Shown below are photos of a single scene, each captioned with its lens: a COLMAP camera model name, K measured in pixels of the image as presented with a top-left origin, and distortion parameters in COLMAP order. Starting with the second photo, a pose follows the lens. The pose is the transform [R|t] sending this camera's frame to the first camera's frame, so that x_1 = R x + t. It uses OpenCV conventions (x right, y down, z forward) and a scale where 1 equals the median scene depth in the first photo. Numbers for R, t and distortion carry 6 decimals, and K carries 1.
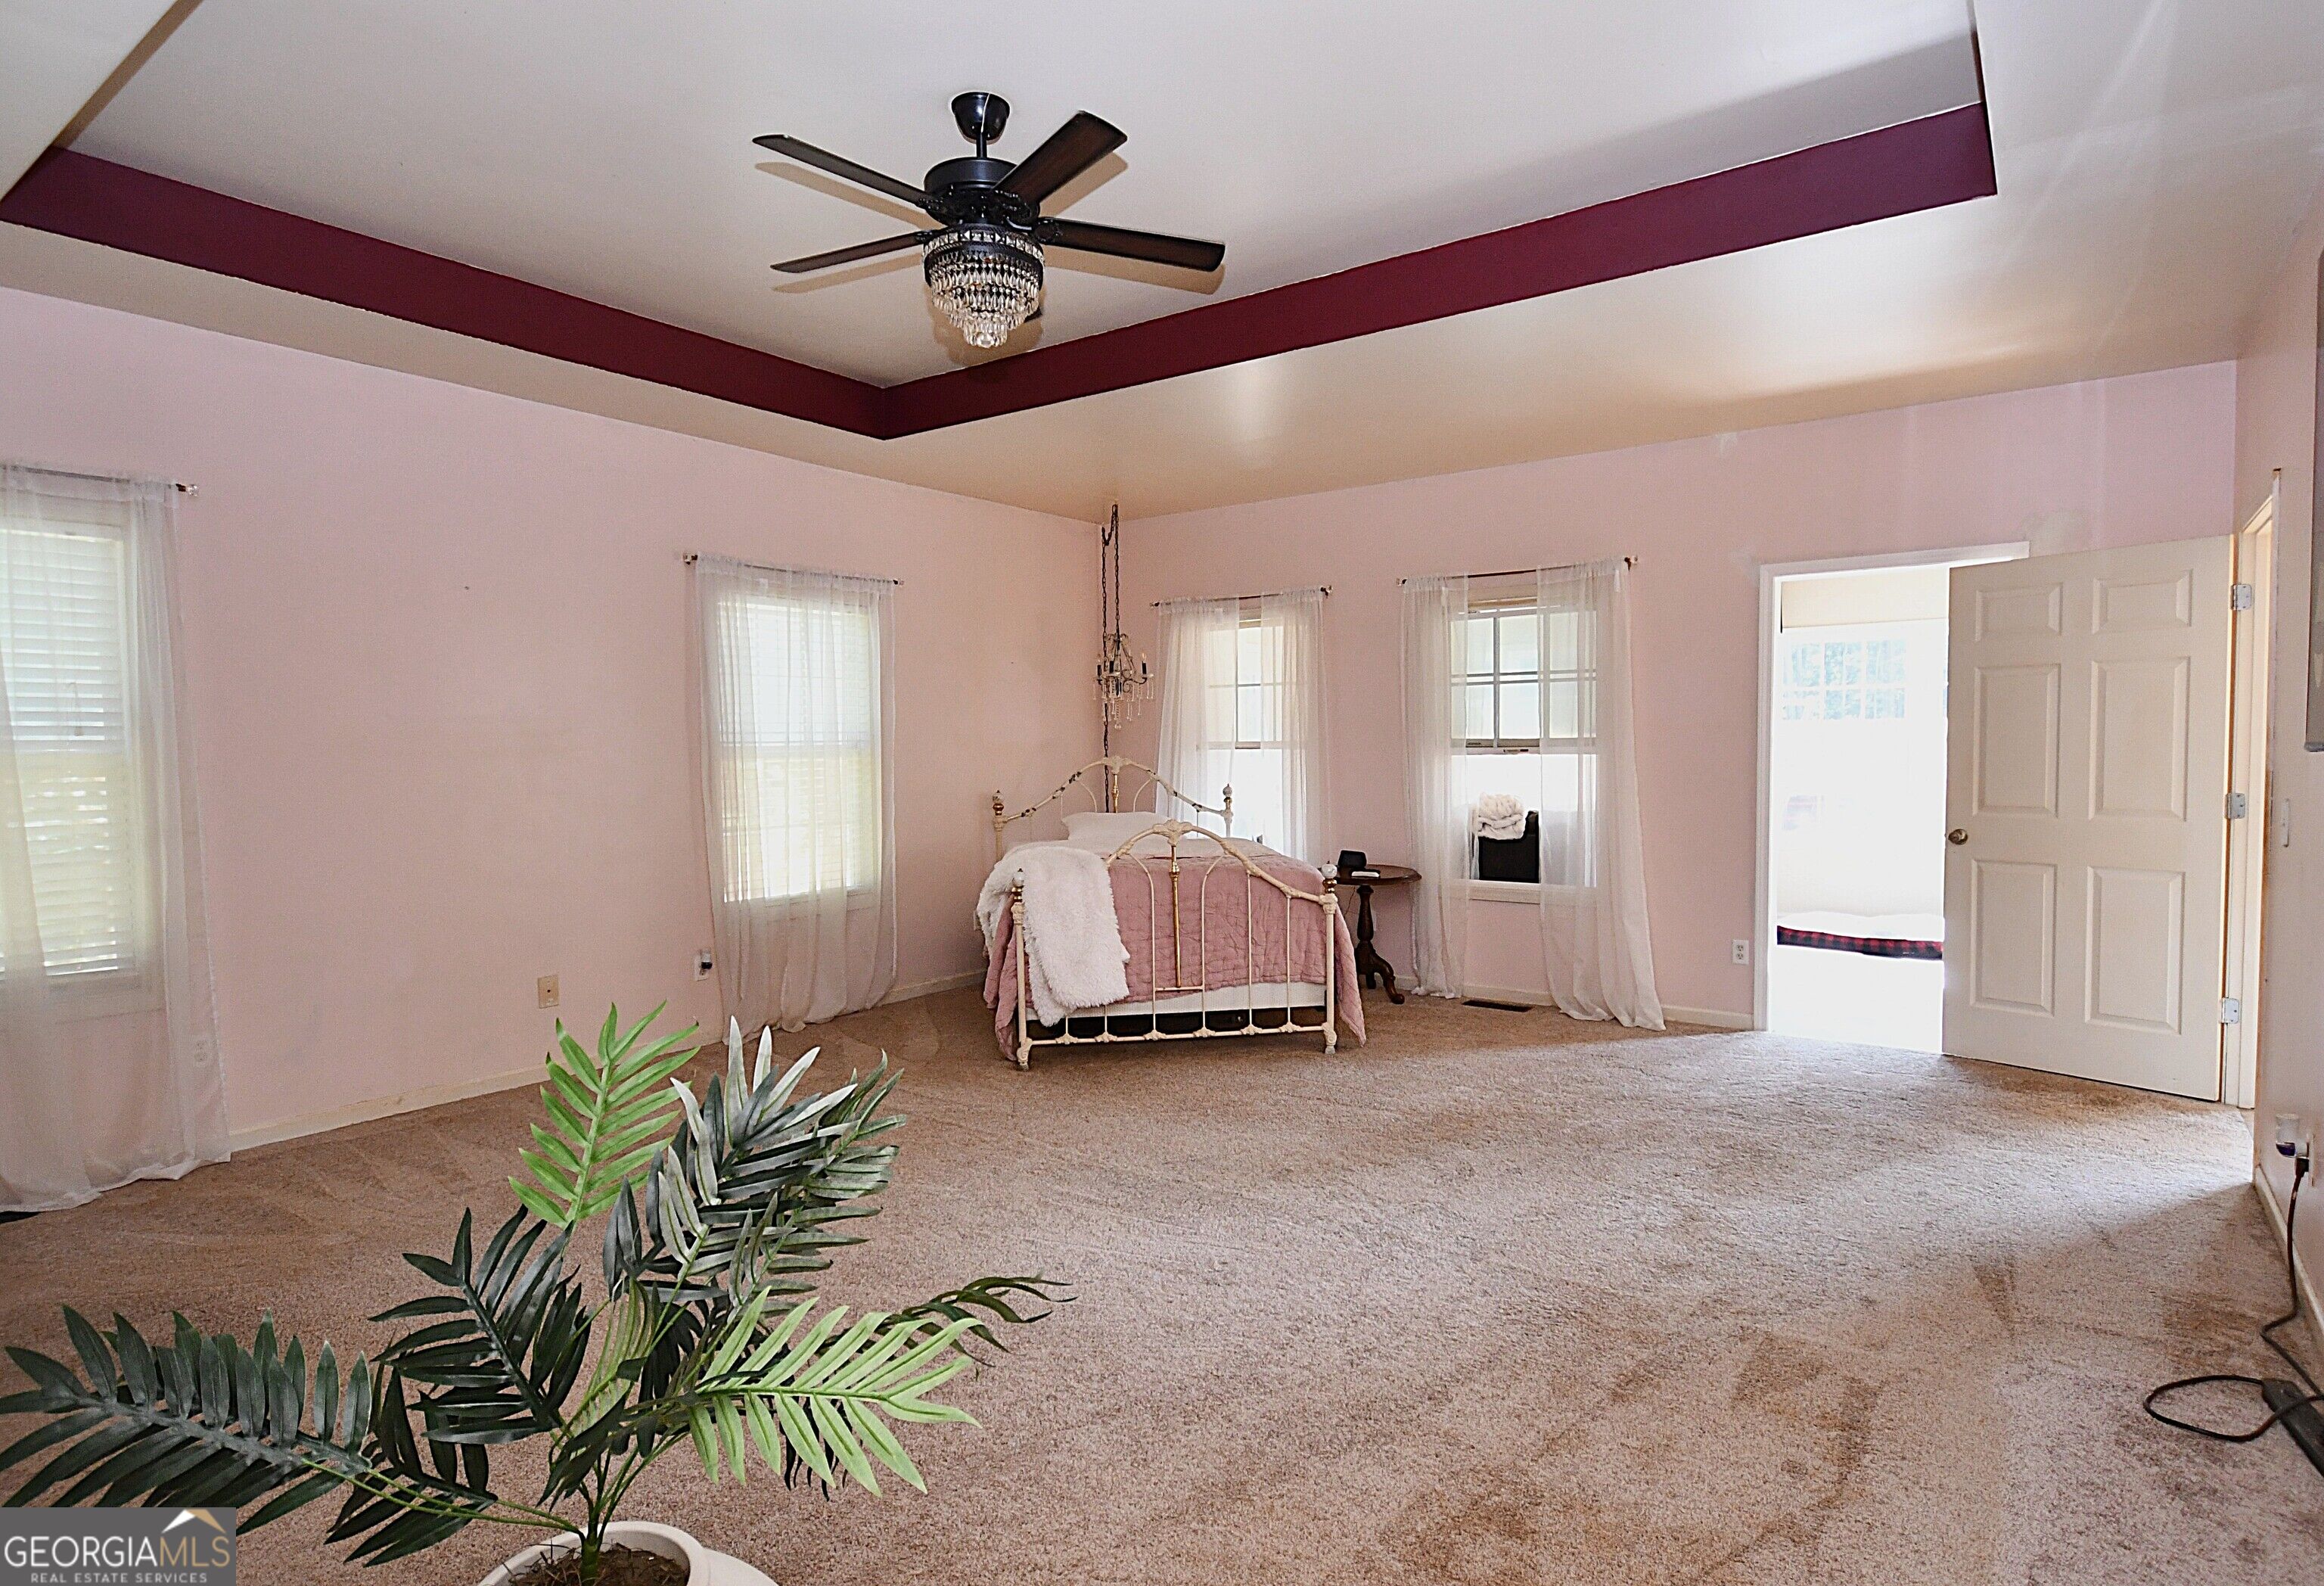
lens RADIAL K [[1196.8, 0, 1169.0], [0, 1196.8, 799.1], [0, 0, 1]] dist [0.020964, 0.000632]
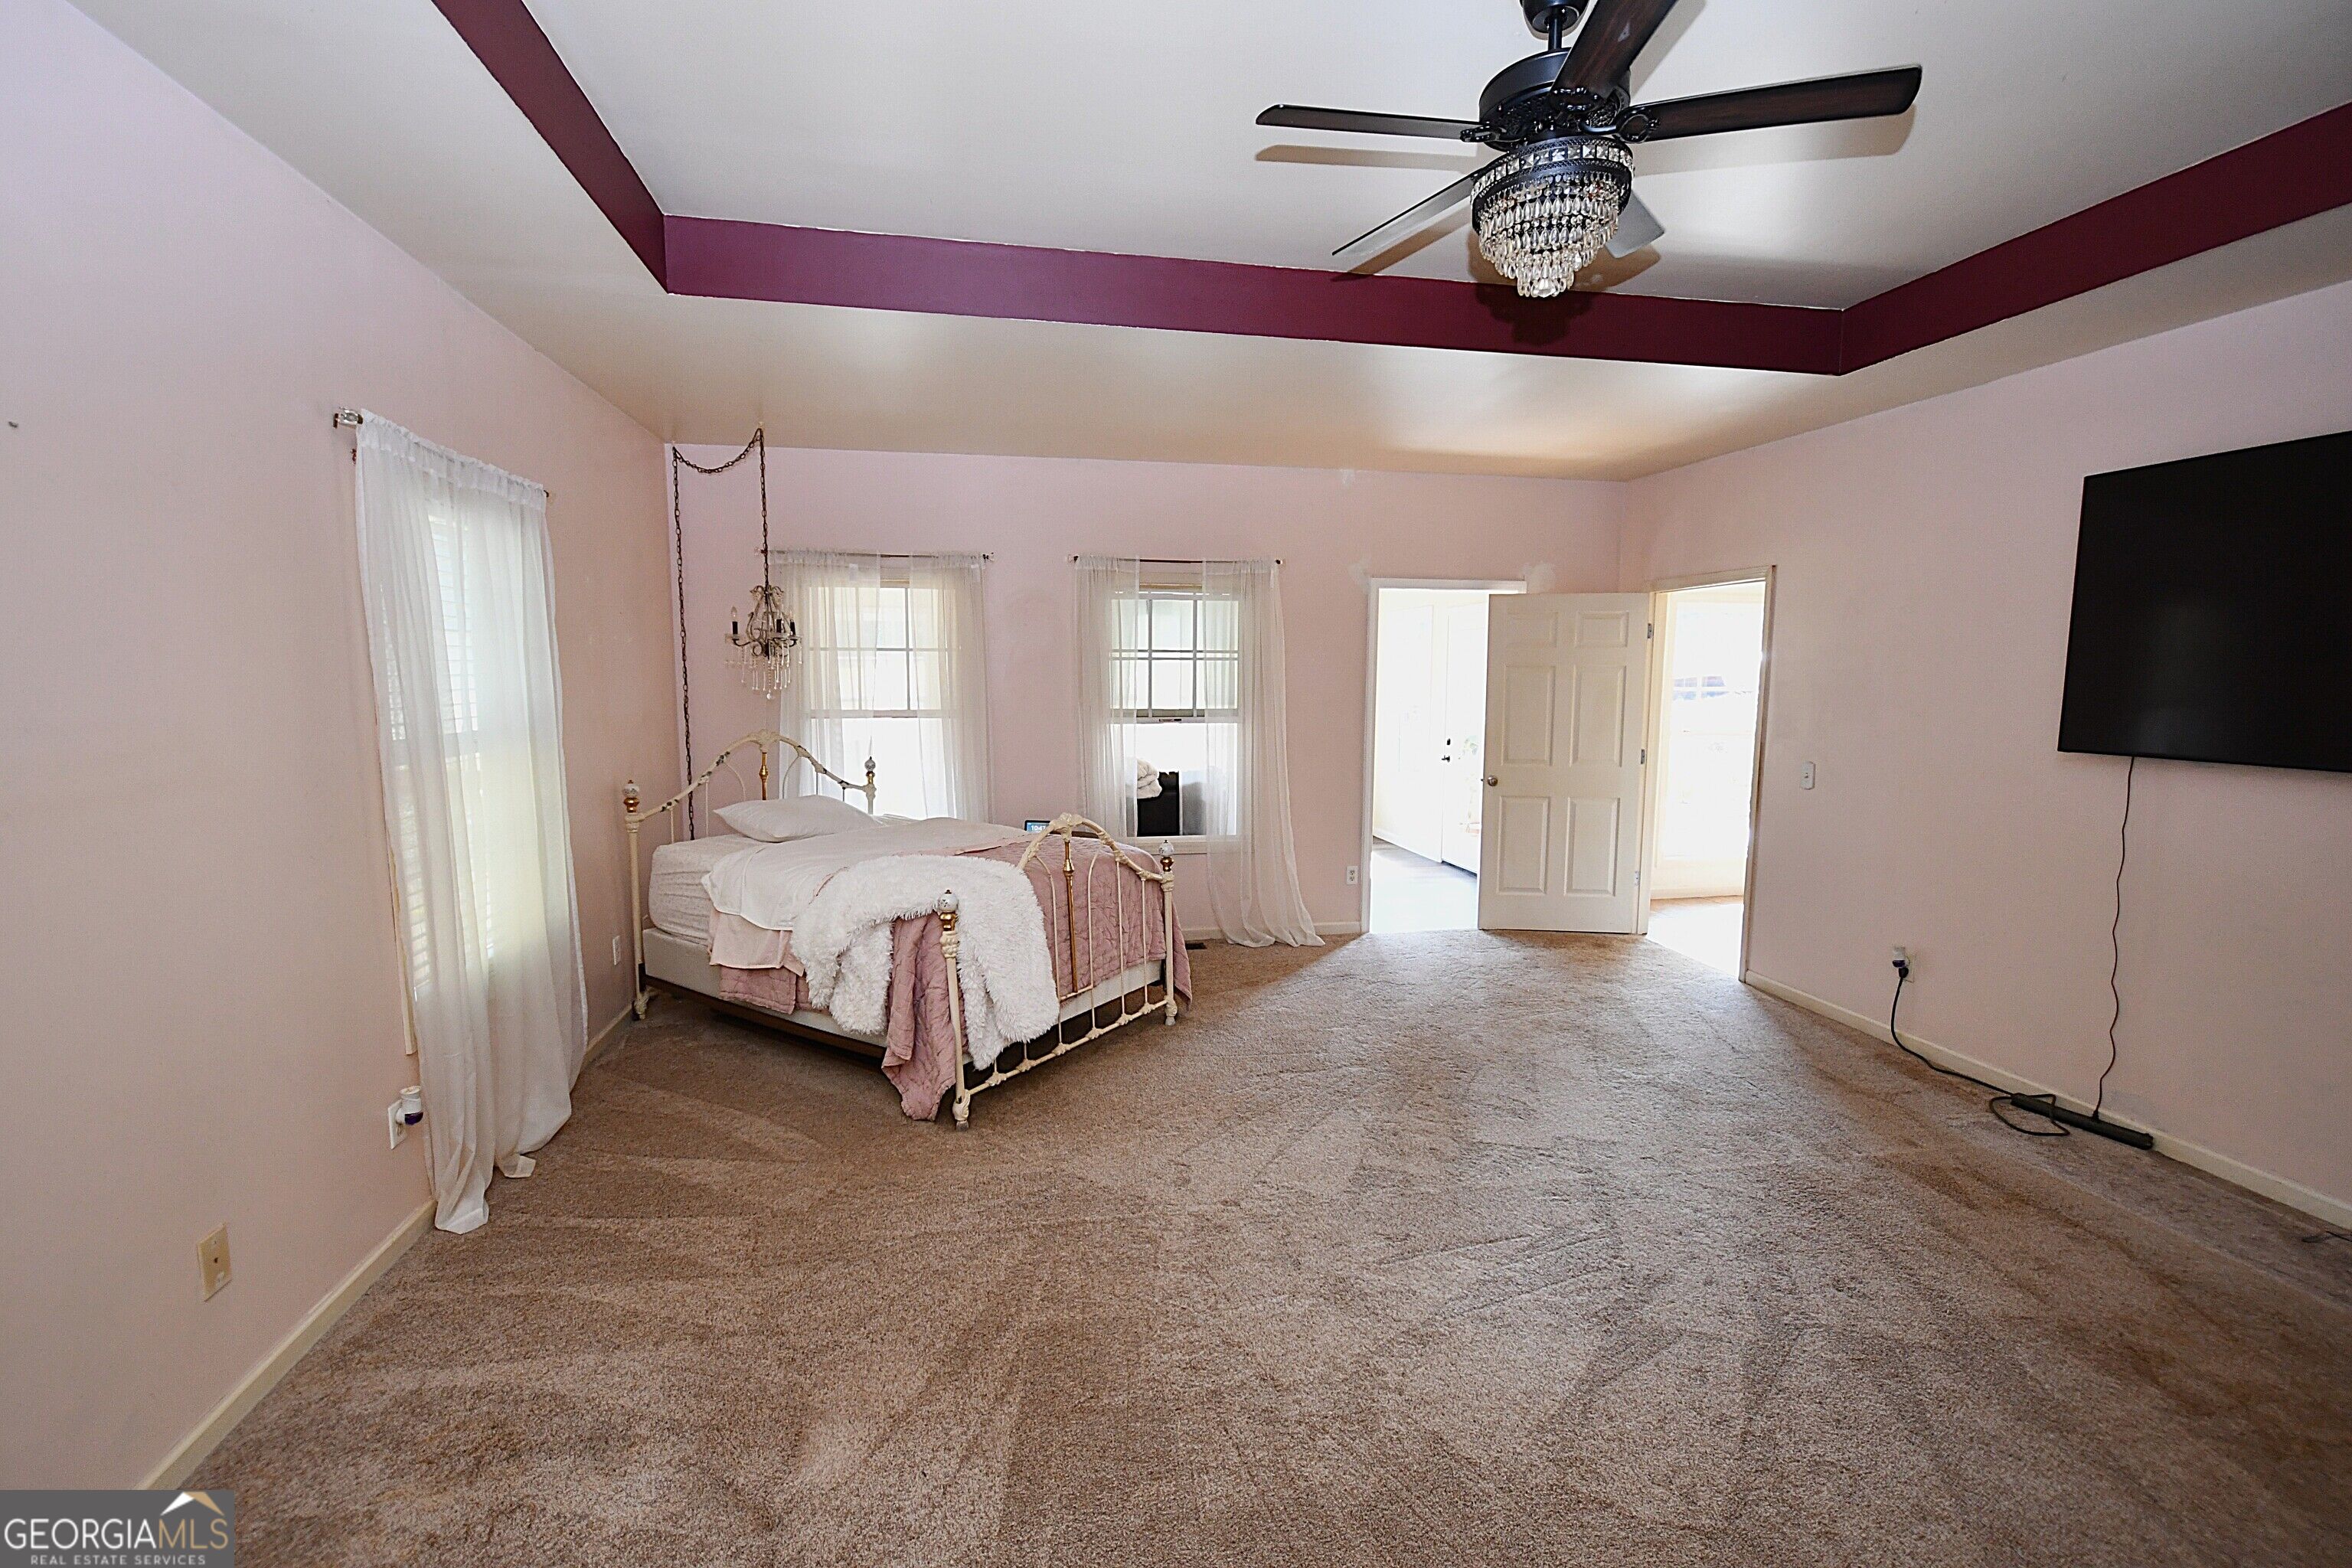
lens RADIAL K [[1034.3, 0, 1171.2], [0, 1034.3, 785.7], [0, 0, 1]] dist [0.001808, -0.005843]
pose [[0.706508, -0.062346, 0.704954, -0.428826], [0.022378, 0.997582, 0.065800, -0.046104], [-0.707351, -0.030713, 0.706195, 0.334558]]
